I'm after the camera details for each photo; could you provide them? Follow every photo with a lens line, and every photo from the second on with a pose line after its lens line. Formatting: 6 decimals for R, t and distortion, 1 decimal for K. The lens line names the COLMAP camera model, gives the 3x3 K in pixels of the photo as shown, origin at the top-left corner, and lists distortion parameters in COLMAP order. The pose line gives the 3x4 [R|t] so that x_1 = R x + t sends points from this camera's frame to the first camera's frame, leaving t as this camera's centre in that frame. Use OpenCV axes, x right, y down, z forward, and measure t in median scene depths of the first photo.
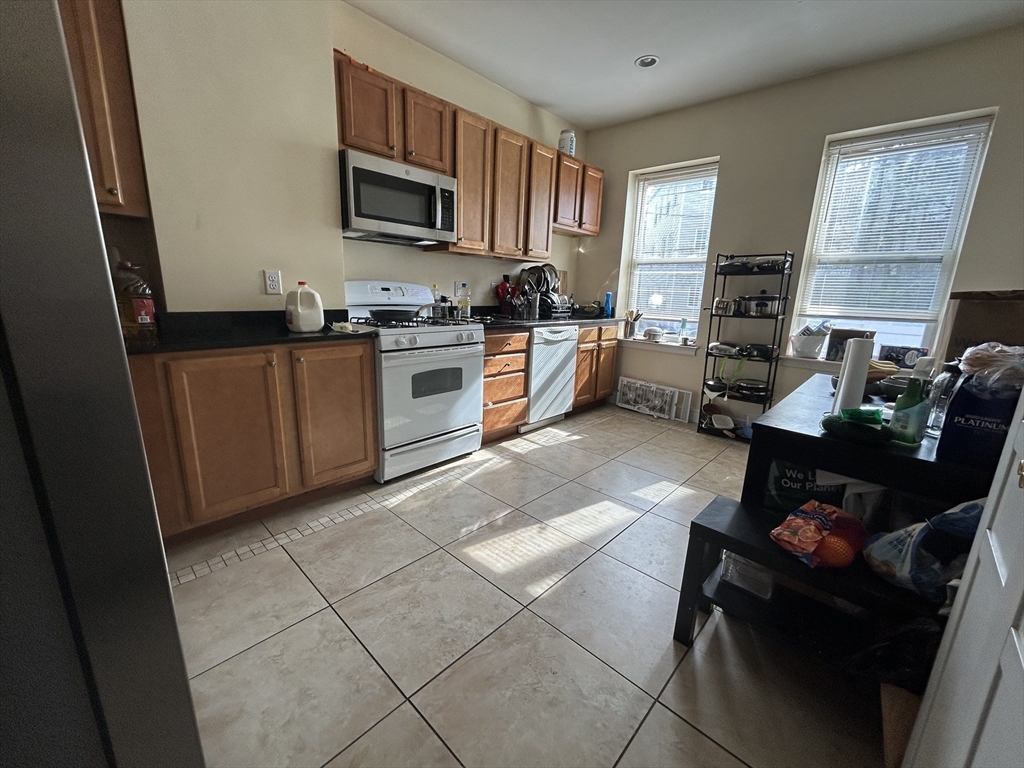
lens RADIAL K [[412.7, 0, 511.9], [0, 412.7, 382.5], [0, 0, 1]] dist [0.000961, -0.000016]
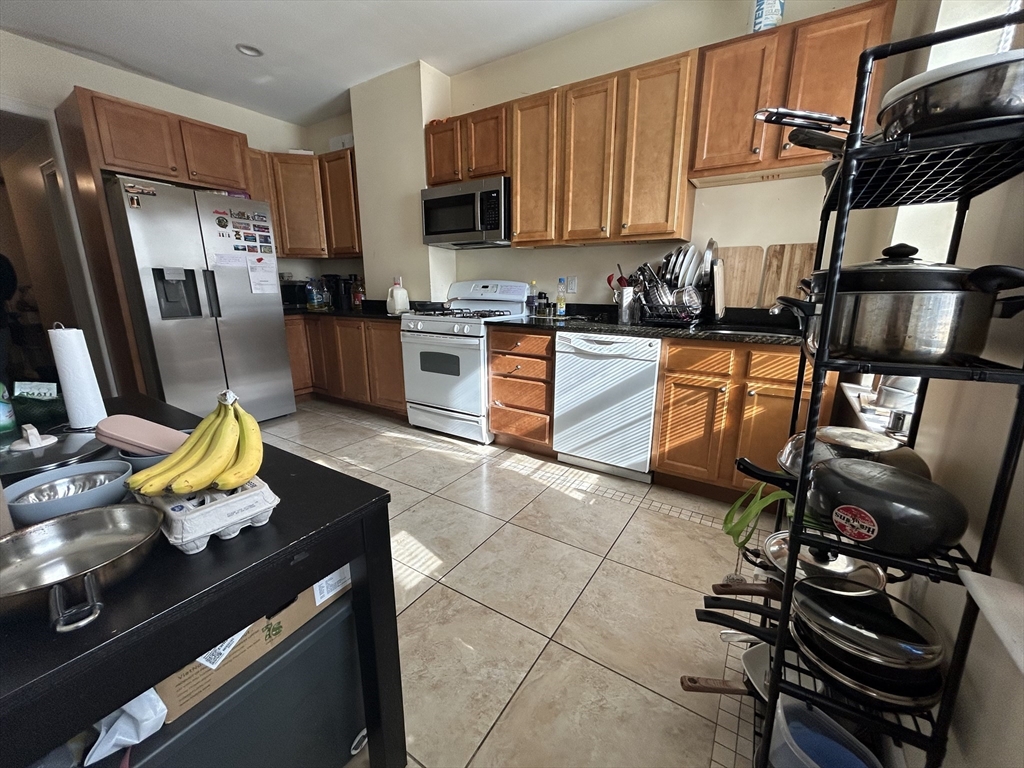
lens RADIAL K [[412.7, 0, 514.3], [0, 412.7, 384.8], [0, 0, 1]] dist [0.000961, -0.000016]
pose [[0.183340, 0.199941, -0.962502, 0.820283], [-0.211785, 0.964140, 0.159940, -0.142946], [0.959966, 0.174520, 0.219110, 0.769619]]
